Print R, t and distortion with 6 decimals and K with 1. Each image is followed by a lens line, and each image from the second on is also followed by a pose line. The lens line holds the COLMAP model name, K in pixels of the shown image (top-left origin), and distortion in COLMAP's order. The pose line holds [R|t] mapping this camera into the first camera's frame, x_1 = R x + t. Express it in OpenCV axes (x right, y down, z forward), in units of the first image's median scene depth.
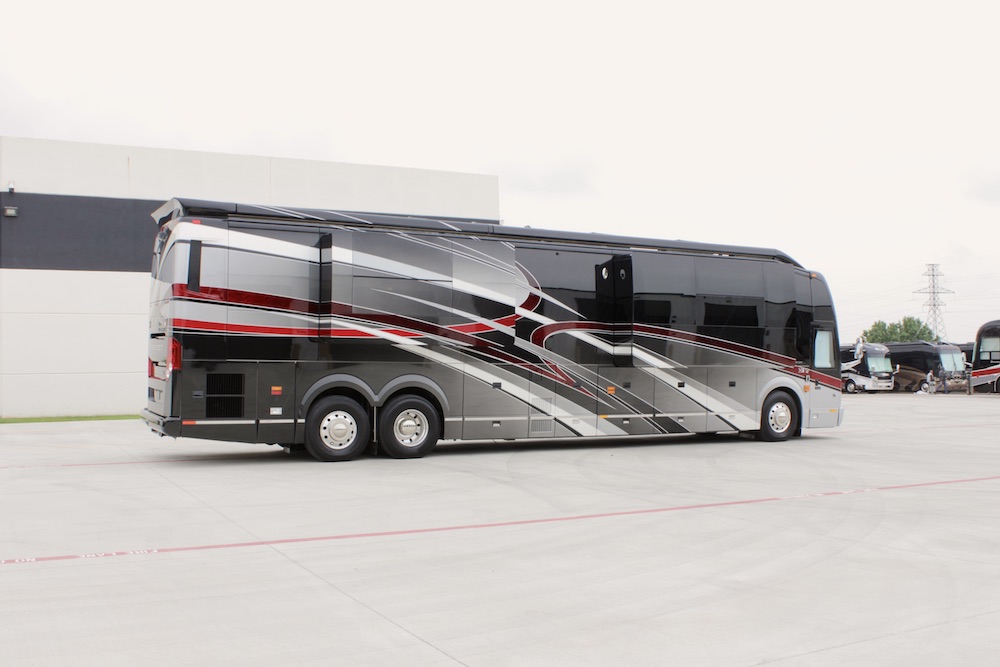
lens RADIAL K [[984.4, 0, 498.4], [0, 984.4, 335.4], [0, 0, 1]] dist [-0.105940, 0.014894]
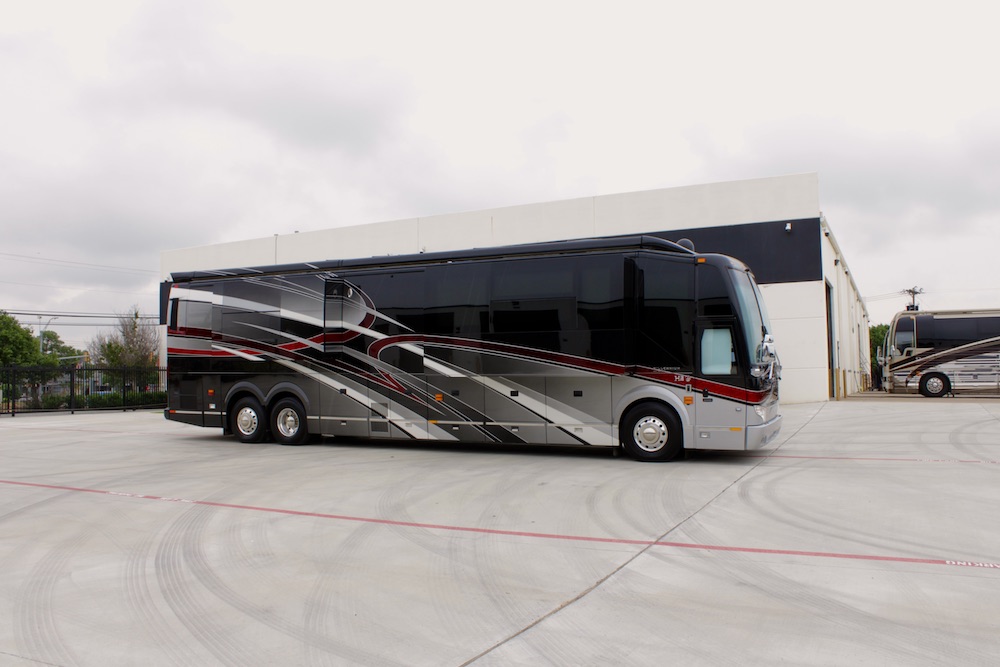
lens RADIAL K [[824.2, 0, 499.0], [0, 824.2, 337.6], [0, 0, 1]] dist [-0.137537, 0.011737]
pose [[0.586131, -0.037480, -0.809349, 0.913063], [0.037192, 0.999121, -0.019334, 0.011006], [0.809362, -0.018768, 0.587010, 0.550915]]
